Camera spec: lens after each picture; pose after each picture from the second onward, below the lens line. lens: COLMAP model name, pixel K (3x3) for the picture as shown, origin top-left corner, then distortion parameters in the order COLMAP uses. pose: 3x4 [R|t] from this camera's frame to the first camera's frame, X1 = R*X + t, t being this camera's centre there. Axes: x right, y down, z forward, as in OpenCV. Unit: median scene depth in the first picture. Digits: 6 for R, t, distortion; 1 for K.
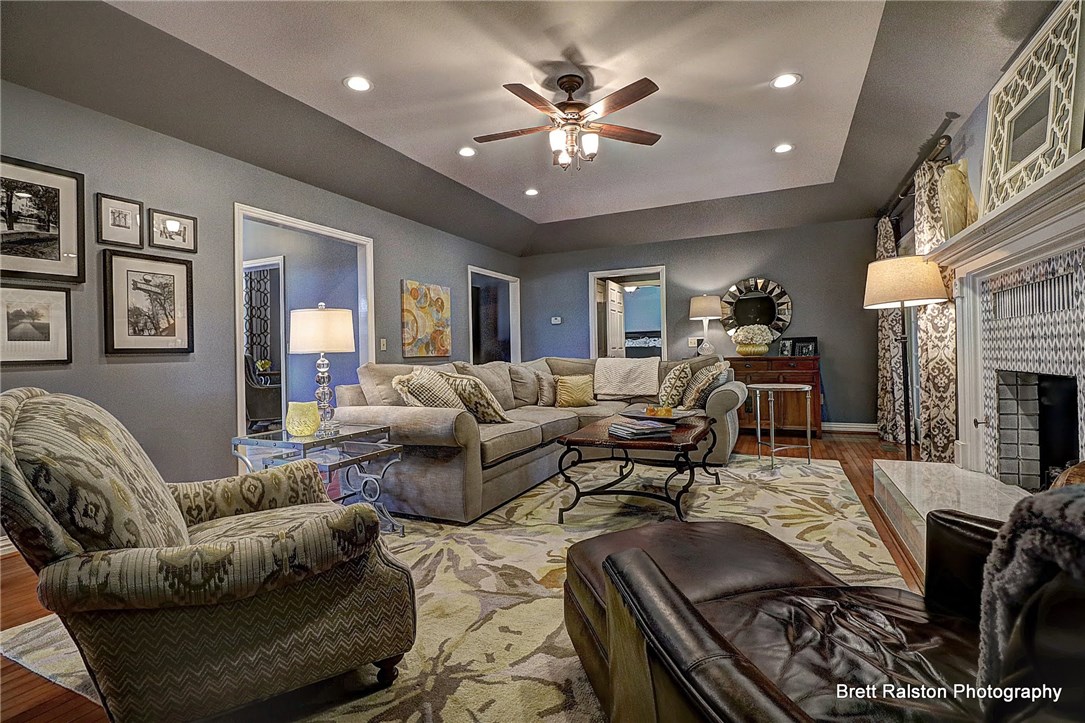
lens RADIAL K [[509.9, 0, 545.4], [0, 509.9, 352.8], [0, 0, 1]] dist [-0.000720, -0.010500]
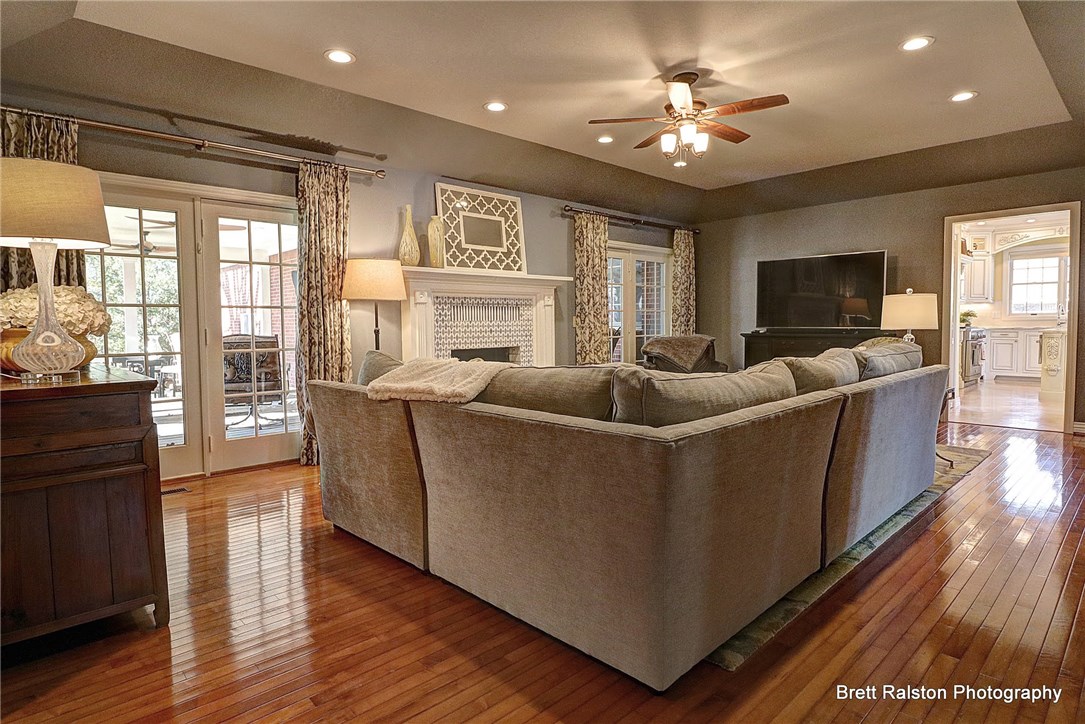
lens RADIAL K [[583.1, 0, 542.5], [0, 583.1, 362.0], [0, 0, 1]] dist [-0.001843, -0.001258]
pose [[-0.927256, 0.010086, 0.374292, -0.118883], [0.032612, 0.998014, 0.053898, -0.018715], [-0.373005, 0.062184, -0.925743, 2.263601]]
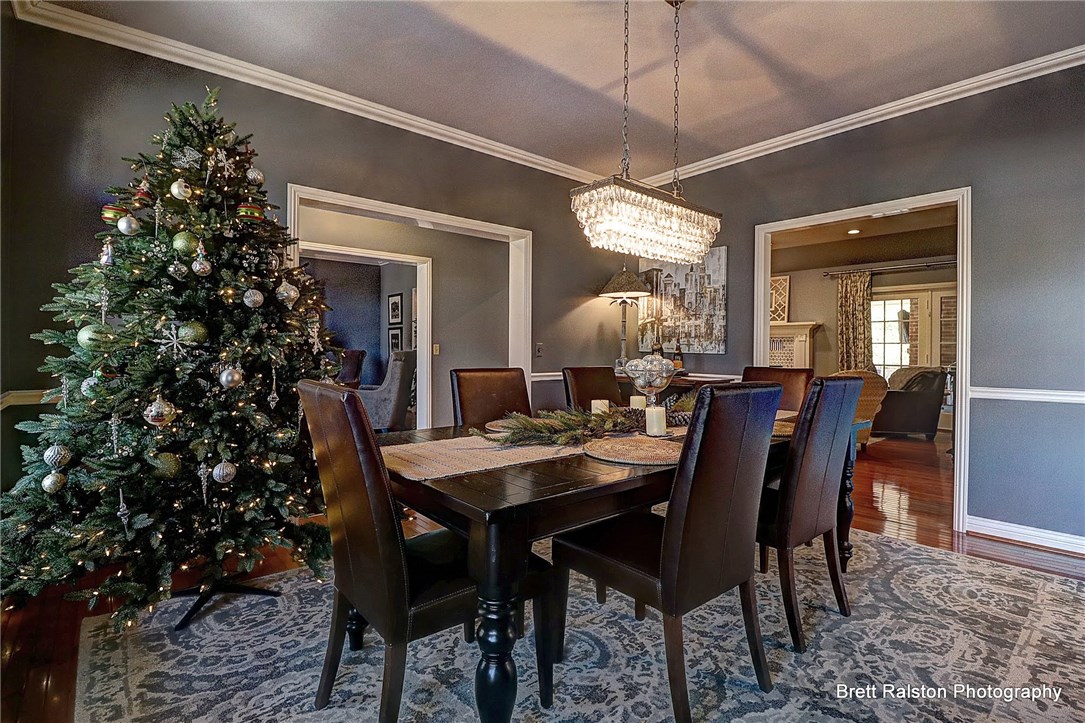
lens RADIAL K [[509.9, 0, 545.4], [0, 509.9, 352.8], [0, 0, 1]] dist [-0.000720, -0.010500]
pose [[0.413416, 0.016274, 0.910397, -2.279536], [-0.018687, 0.999781, -0.009386, 0.008590], [-0.910351, -0.013132, 0.413630, 0.623422]]
